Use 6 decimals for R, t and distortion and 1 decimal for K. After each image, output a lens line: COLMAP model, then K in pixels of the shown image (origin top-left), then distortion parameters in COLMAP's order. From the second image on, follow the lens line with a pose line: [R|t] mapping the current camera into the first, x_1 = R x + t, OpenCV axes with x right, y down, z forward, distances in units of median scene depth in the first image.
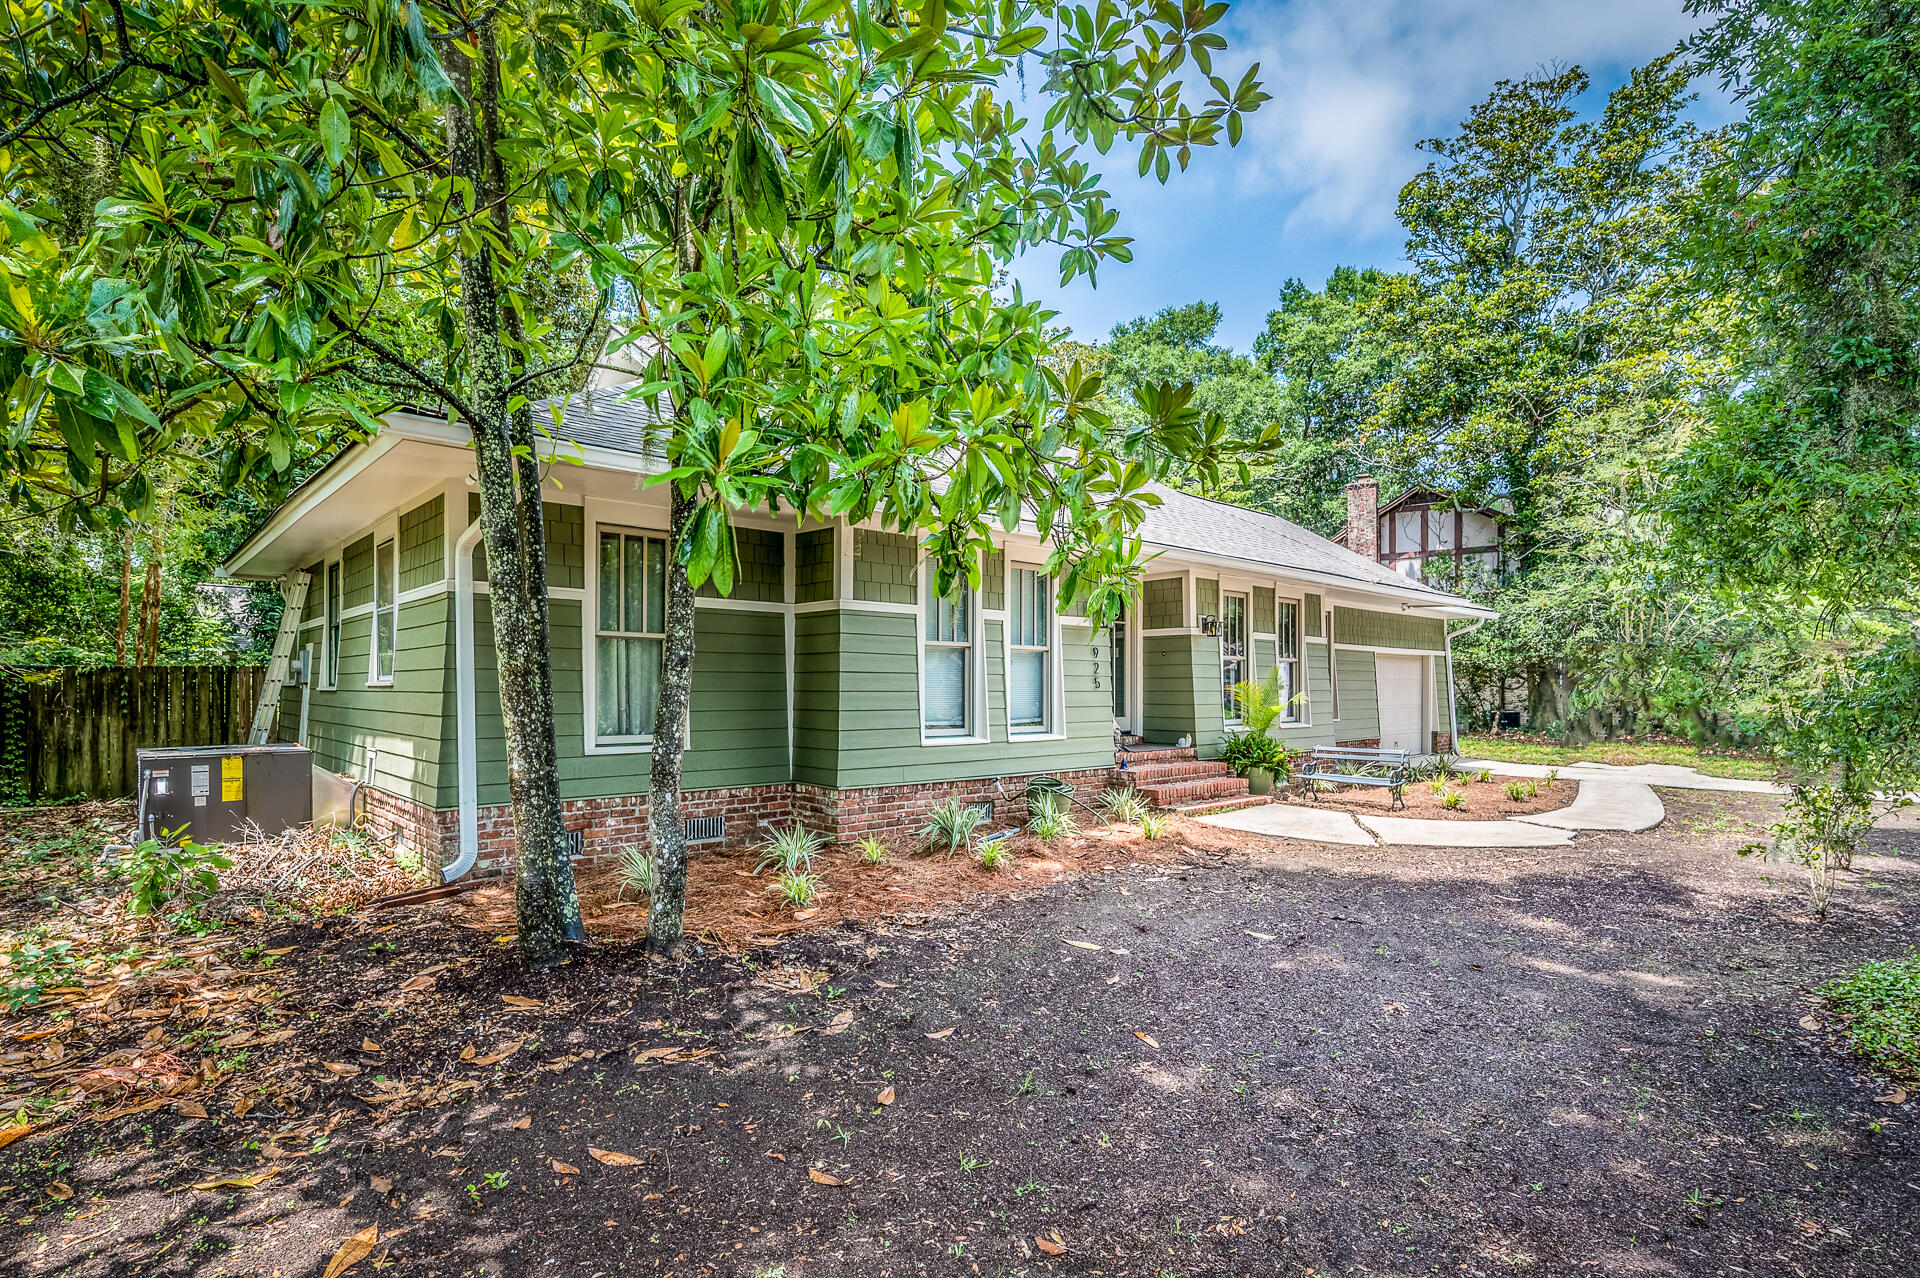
lens RADIAL K [[945.2, 0, 962.0], [0, 945.2, 686.4], [0, 0, 1]] dist [-0.025115, -0.000135]
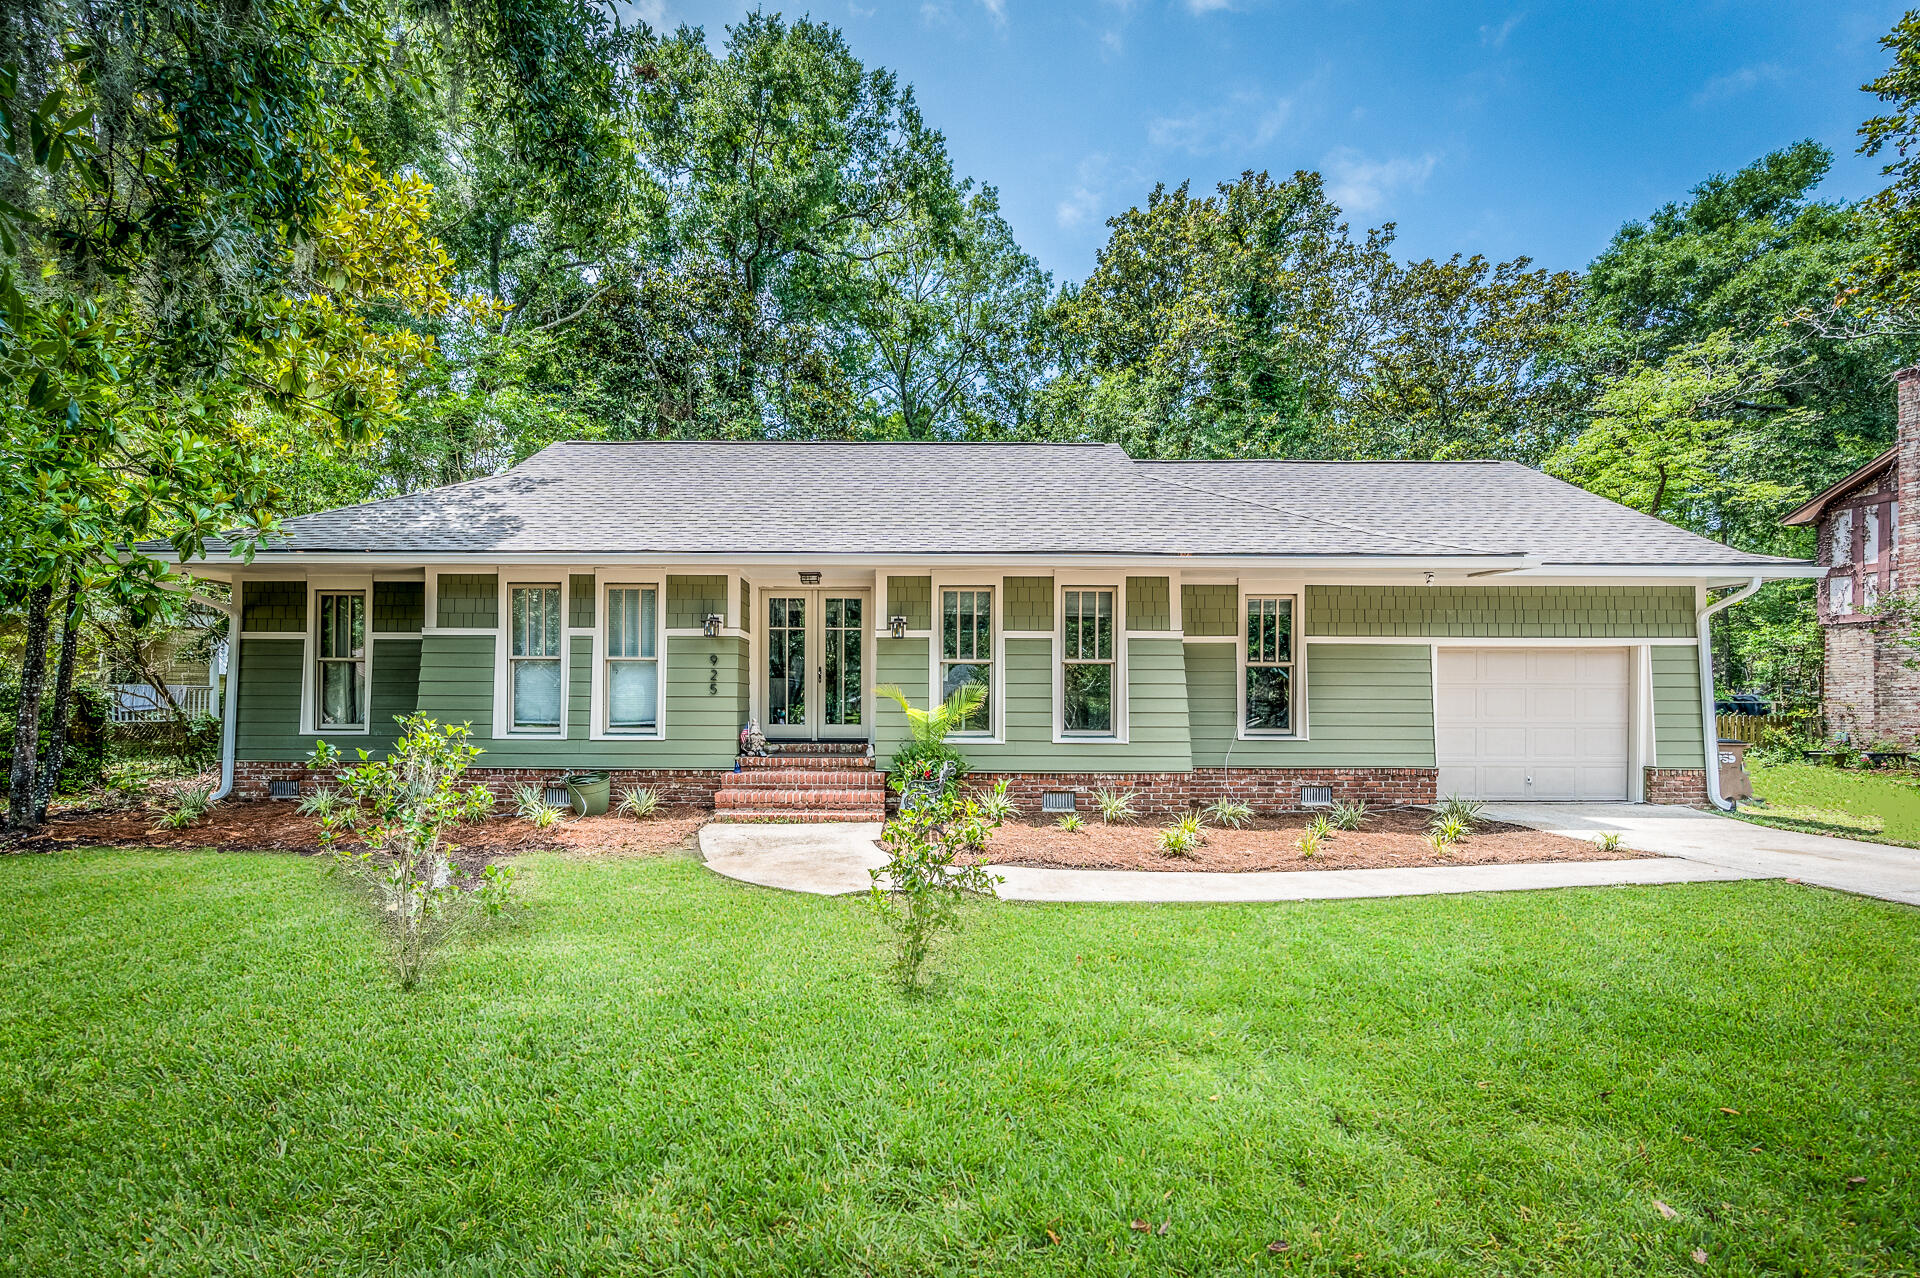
lens RADIAL K [[945.2, 0, 962.0], [0, 945.2, 686.4], [0, 0, 1]] dist [-0.025115, -0.000135]
pose [[0.731504, -0.018992, -0.681572, 0.782723], [-0.001791, 0.999555, -0.029774, 0.018291], [0.681835, 0.023001, 0.731145, 0.305638]]
